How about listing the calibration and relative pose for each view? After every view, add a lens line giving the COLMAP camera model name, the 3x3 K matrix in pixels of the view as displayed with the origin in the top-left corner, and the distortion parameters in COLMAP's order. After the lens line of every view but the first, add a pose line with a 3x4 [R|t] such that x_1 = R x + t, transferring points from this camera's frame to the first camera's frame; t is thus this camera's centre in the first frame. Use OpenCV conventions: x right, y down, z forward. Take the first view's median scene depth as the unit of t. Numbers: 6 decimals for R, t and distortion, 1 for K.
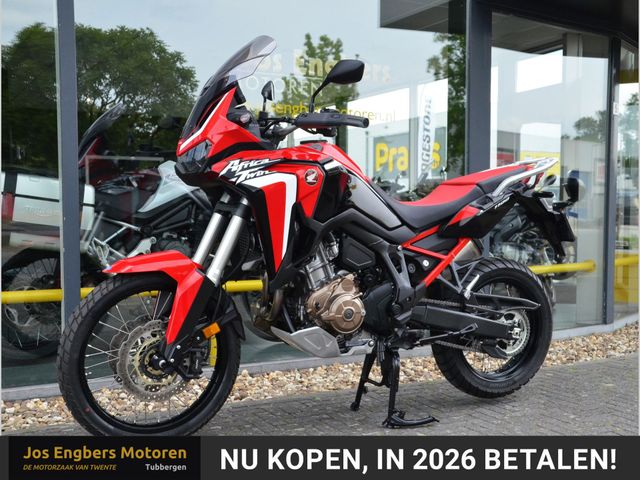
lens RADIAL K [[832.8, 0, 333.0], [0, 832.8, 251.3], [0, 0, 1]] dist [0.034355, 0.000000]
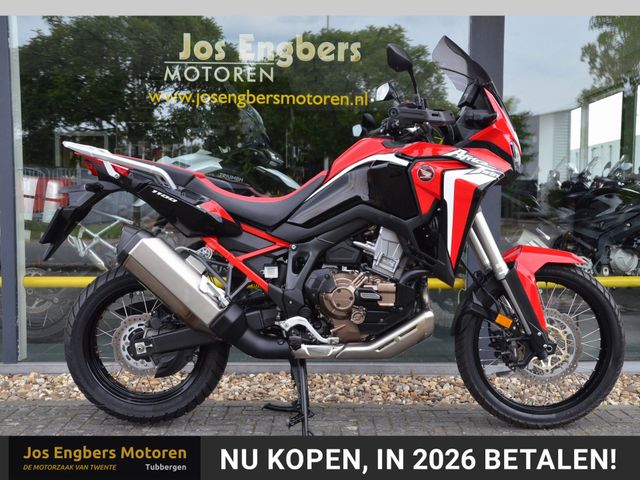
lens RADIAL K [[791.3, 0, 333.3], [0, 791.3, 249.9], [0, 0, 1]] dist [0.071811, 0.000000]
pose [[0.877026, 0.029723, -0.479522, 0.639629], [-0.023316, 0.999542, 0.019312, -0.023910], [0.479877, -0.005756, 0.877317, 0.339296]]
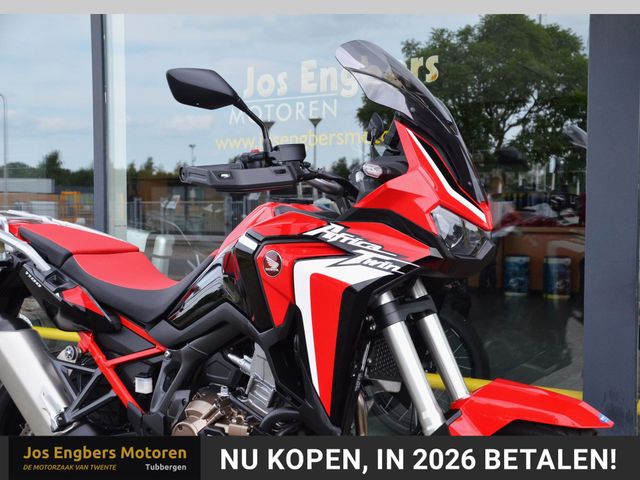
lens RADIAL K [[791.3, 0, 349.2], [0, 791.3, 247.9], [0, 0, 1]] dist [0.071811, 0.000000]
pose [[0.487855, 0.033719, -0.872273, 0.809560], [-0.044234, 0.998925, 0.013875, -0.110399], [0.871803, 0.031816, 0.488822, 0.904133]]
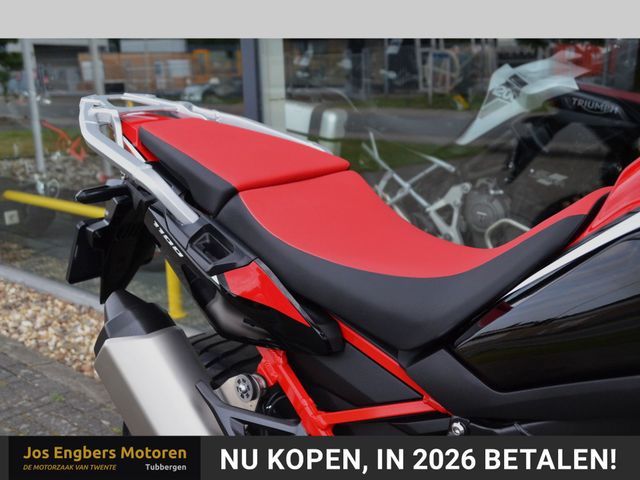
lens RADIAL K [[703.7, 0, 330.9], [0, 703.7, 236.7], [0, 0, 1]] dist [0.002974, 0.000000]
pose [[0.343218, 0.206886, -0.916188, 0.380918], [-0.016204, 0.976599, 0.214457, -0.131285], [0.939116, -0.058760, 0.338538, 0.967848]]
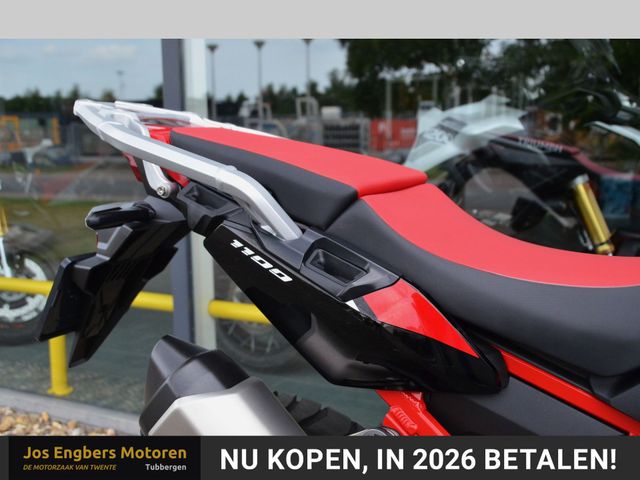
lens RADIAL K [[703.7, 0, 320.3], [0, 703.7, 240.3], [0, 0, 1]] dist [0.002974, 0.000000]
pose [[0.560839, 0.110356, -0.820537, 0.278871], [-0.025573, 0.992913, 0.116060, -0.097399], [0.827530, -0.044107, 0.559686, 0.885714]]
